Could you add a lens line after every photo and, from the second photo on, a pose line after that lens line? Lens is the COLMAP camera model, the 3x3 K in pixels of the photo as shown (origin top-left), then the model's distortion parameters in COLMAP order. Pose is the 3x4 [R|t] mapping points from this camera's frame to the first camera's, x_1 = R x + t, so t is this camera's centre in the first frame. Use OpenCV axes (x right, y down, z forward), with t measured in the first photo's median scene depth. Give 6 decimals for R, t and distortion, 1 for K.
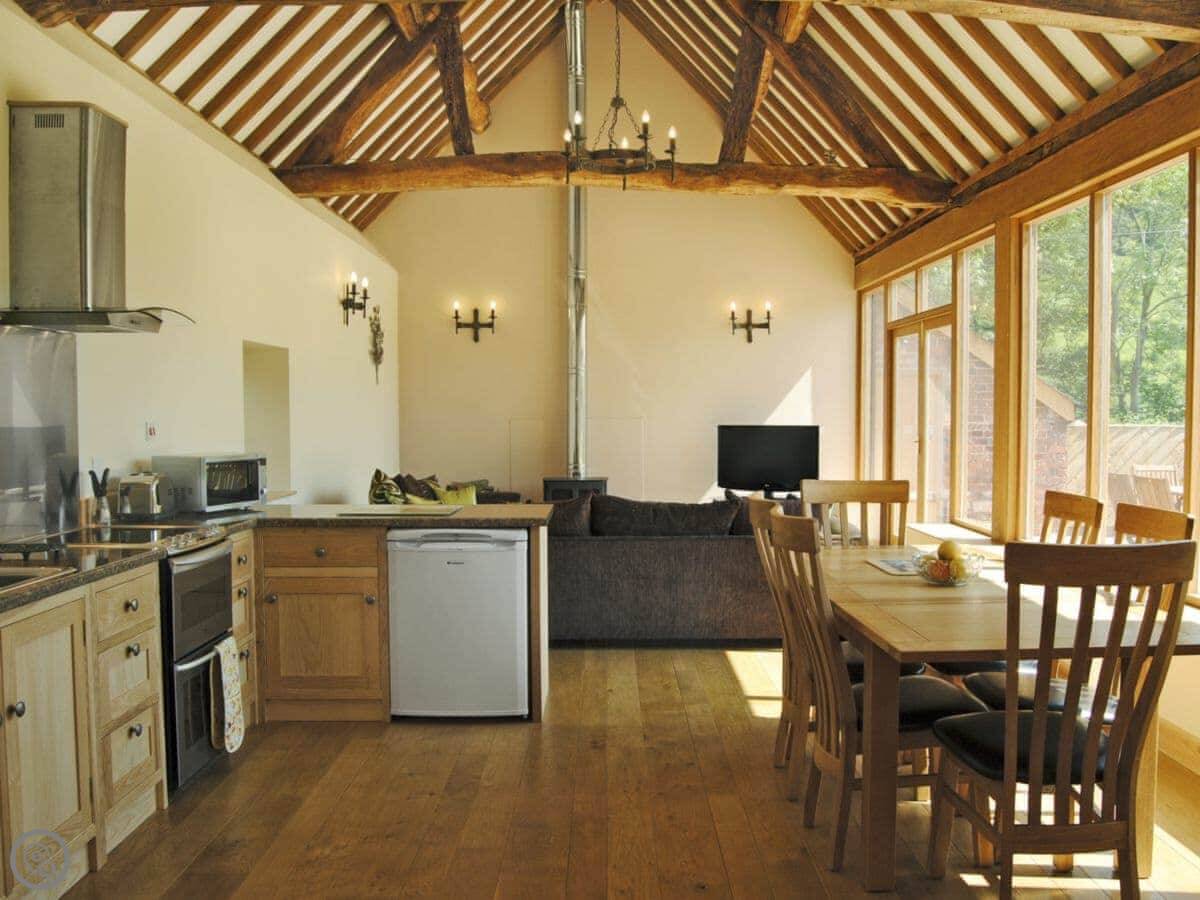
lens RADIAL K [[1102.2, 0, 598.4], [0, 1102.2, 450.5], [0, 0, 1]] dist [-0.064726, 0.000000]
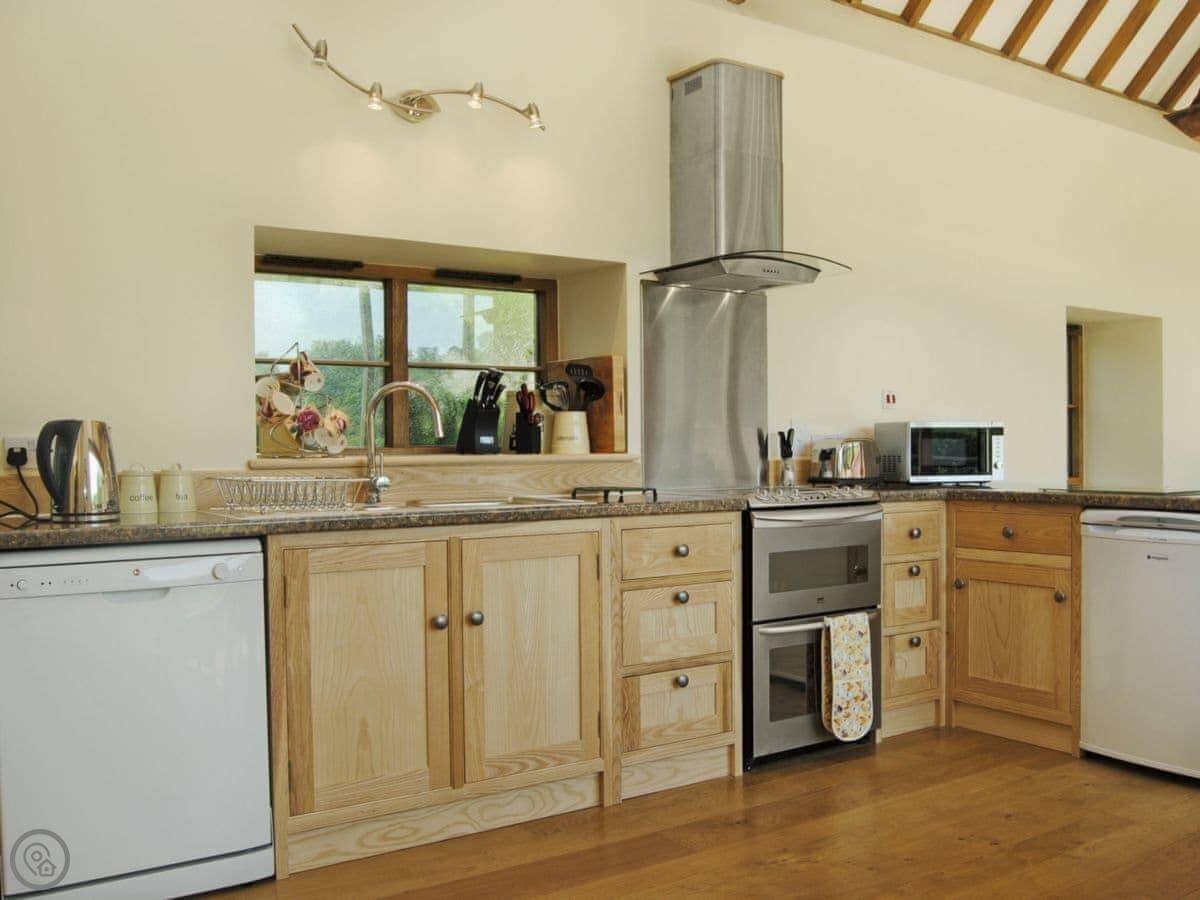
lens RADIAL K [[1102.2, 0, 599.7], [0, 1102.2, 451.5], [0, 0, 1]] dist [-0.064726, 0.000000]
pose [[0.558424, 0.005484, -0.829538, 0.256788], [-0.026239, 0.999595, -0.011055, 0.048531], [0.829141, 0.027939, 0.558341, 0.284170]]
